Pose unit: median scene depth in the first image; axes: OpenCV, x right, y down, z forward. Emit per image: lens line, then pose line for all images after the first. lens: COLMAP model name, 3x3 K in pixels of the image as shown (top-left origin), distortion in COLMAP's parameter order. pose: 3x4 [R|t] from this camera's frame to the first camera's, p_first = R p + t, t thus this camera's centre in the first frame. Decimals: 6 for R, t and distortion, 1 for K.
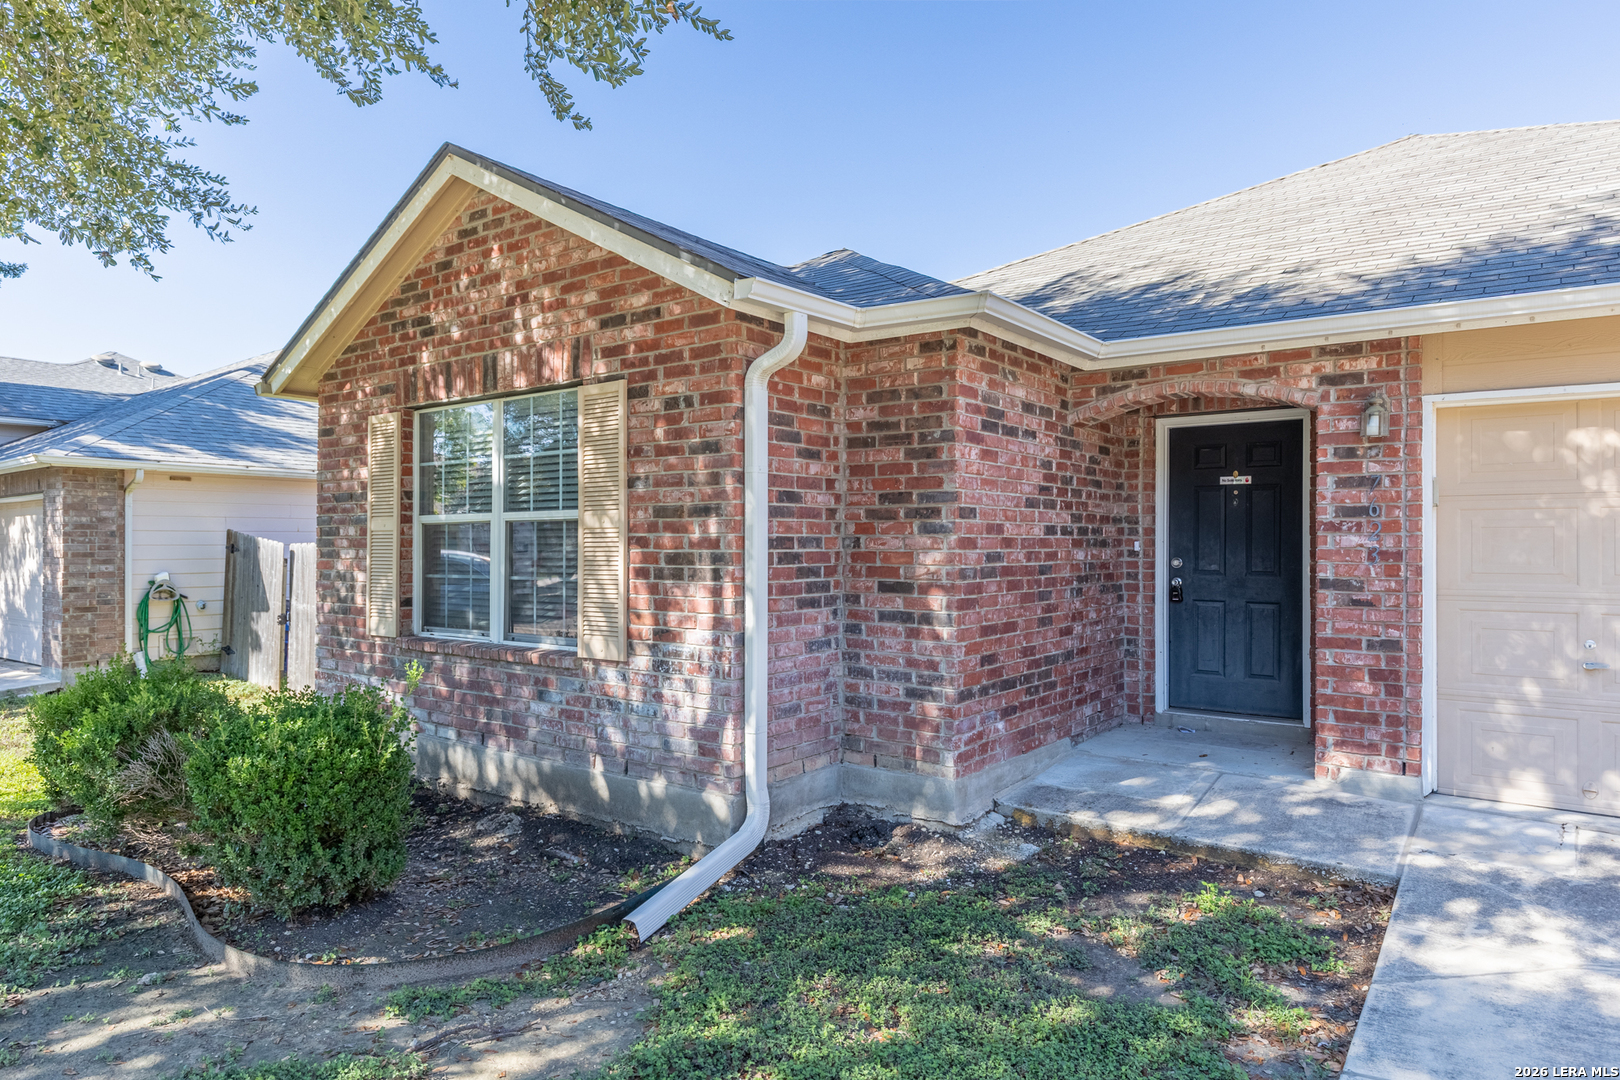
lens RADIAL K [[981.4, 0, 814.1], [0, 981.4, 544.2], [0, 0, 1]] dist [0.002836, -0.000578]
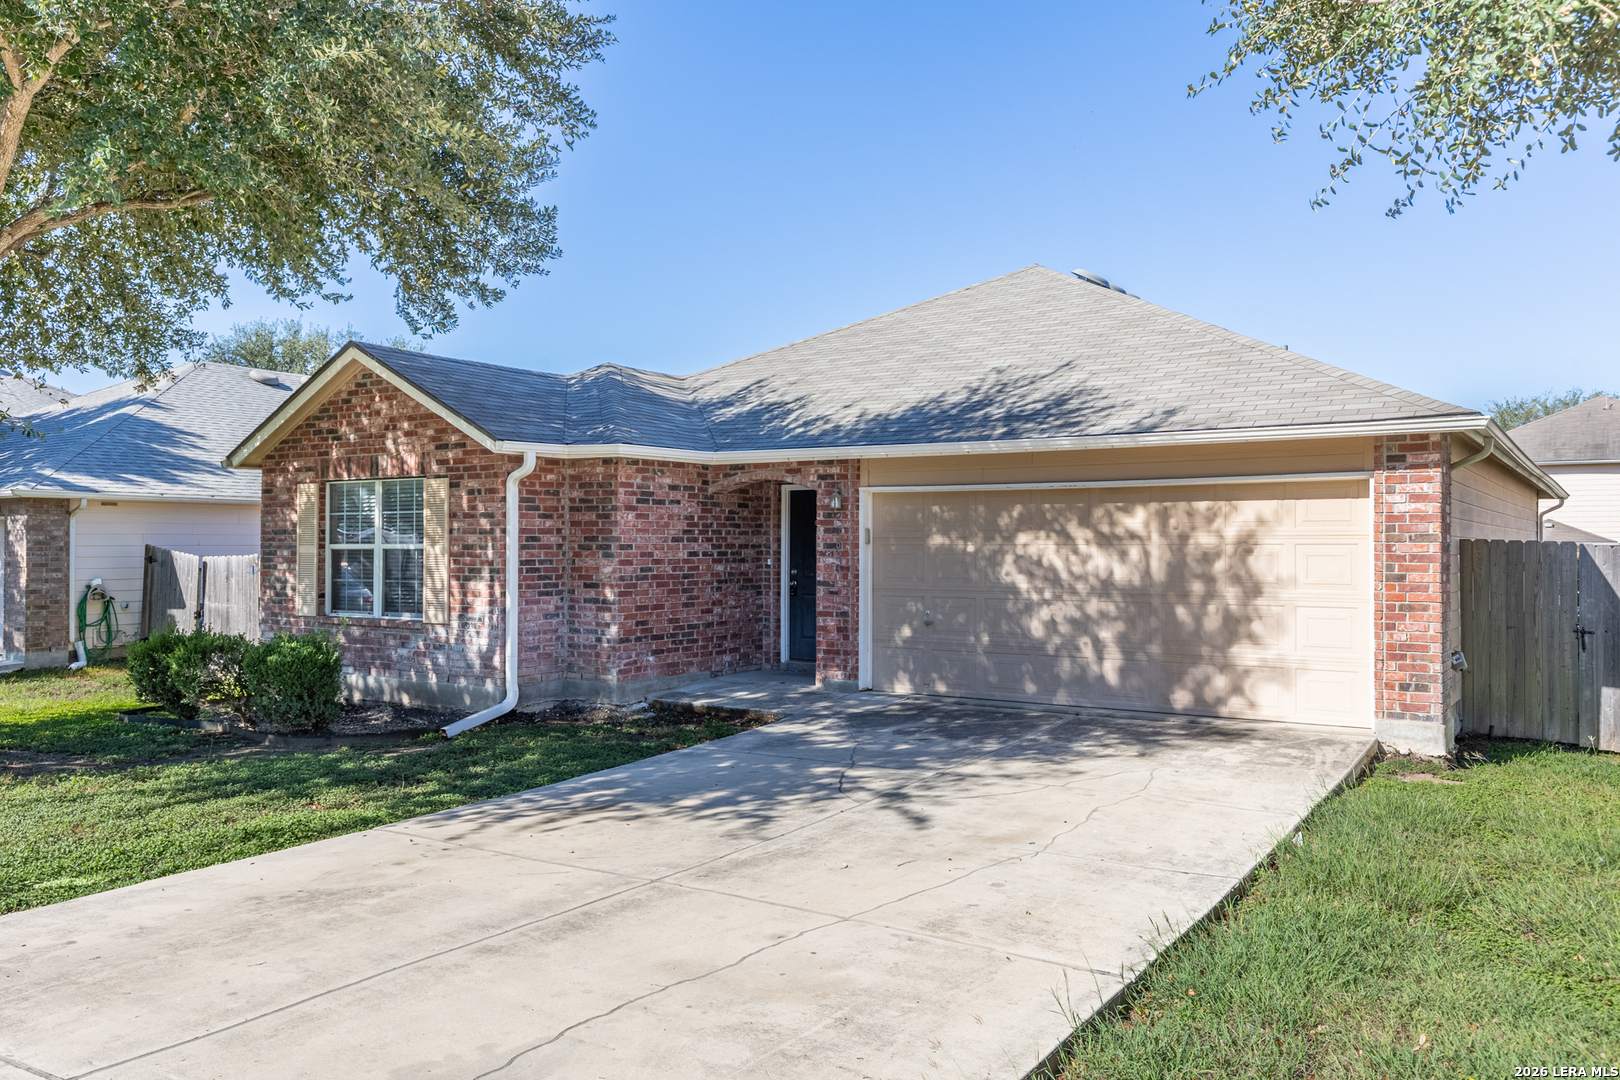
lens RADIAL K [[1200.6, 0, 810.0], [0, 1200.6, 540.0], [0, 0, 1]] dist [0.003276, -0.003472]
pose [[0.998285, 0.000884, 0.058526, 0.365569], [-0.000654, 0.999992, -0.003964, -0.035027], [-0.058529, 0.003919, 0.998278, -1.345947]]
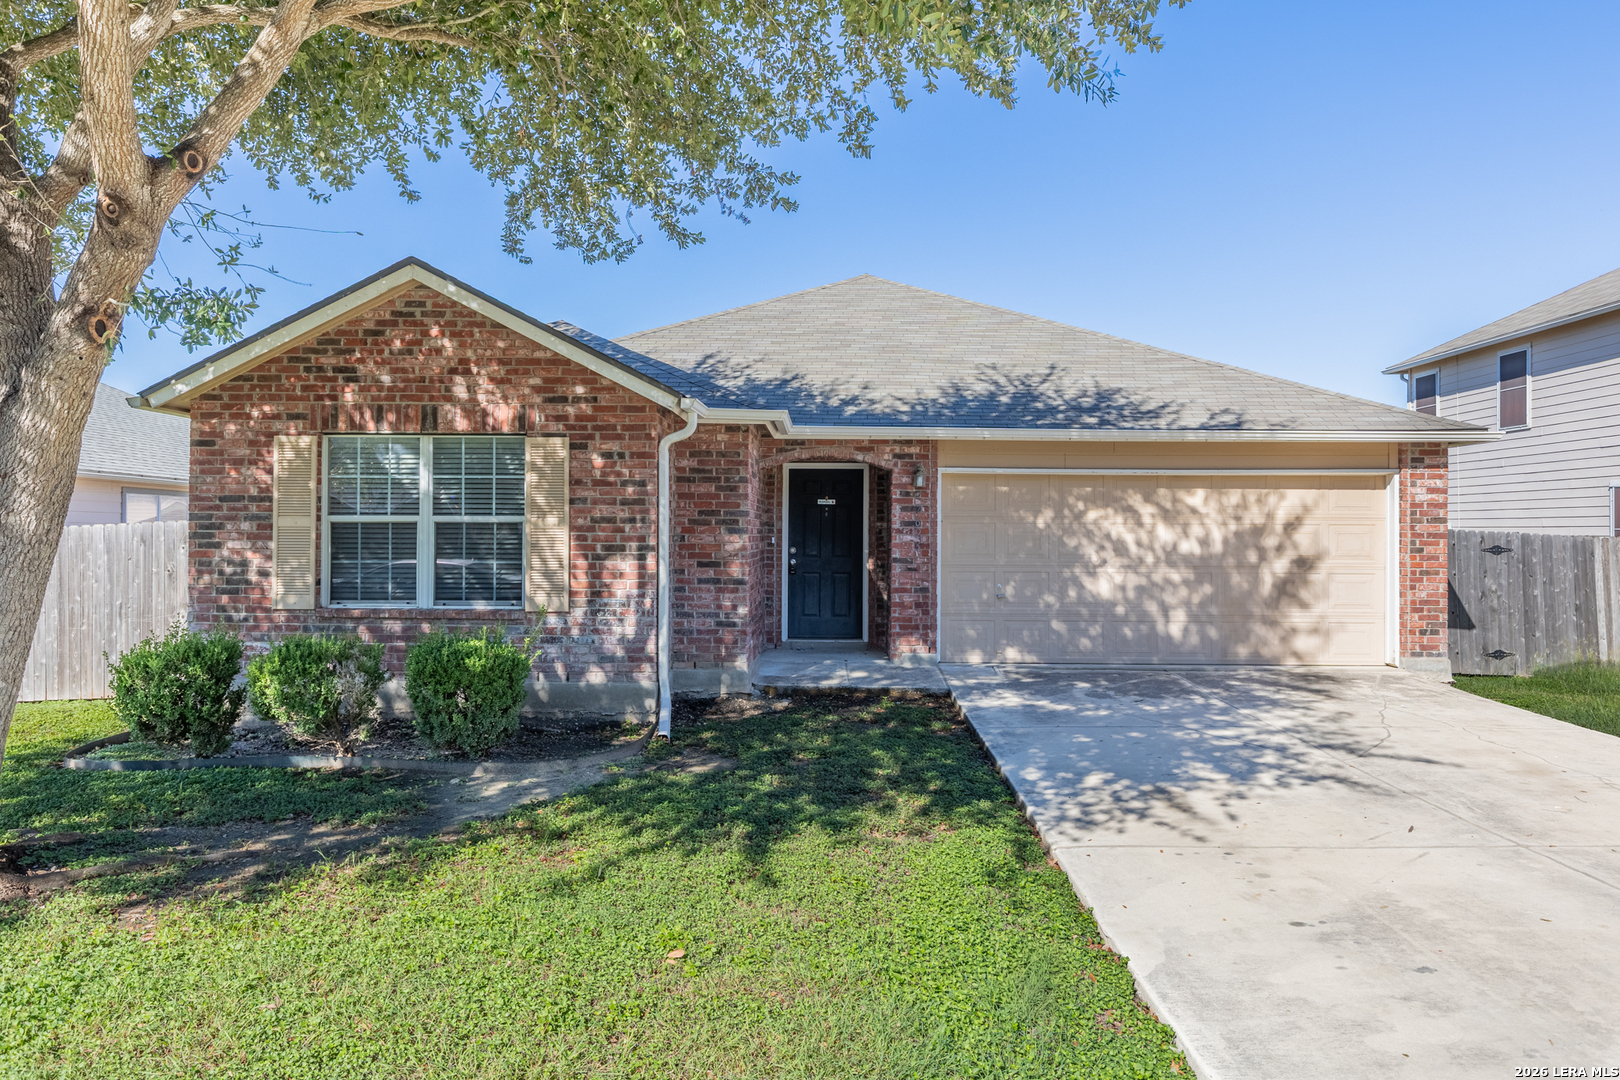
lens RADIAL K [[1066.9, 0, 810.0], [0, 1066.9, 540.0], [0, 0, 1]] dist [-0.002303, -0.002610]
pose [[0.817722, 0.002641, 0.575607, -0.844893], [-0.006375, 0.999970, 0.004470, -0.008468], [-0.575578, -0.007325, 0.817714, -0.641511]]
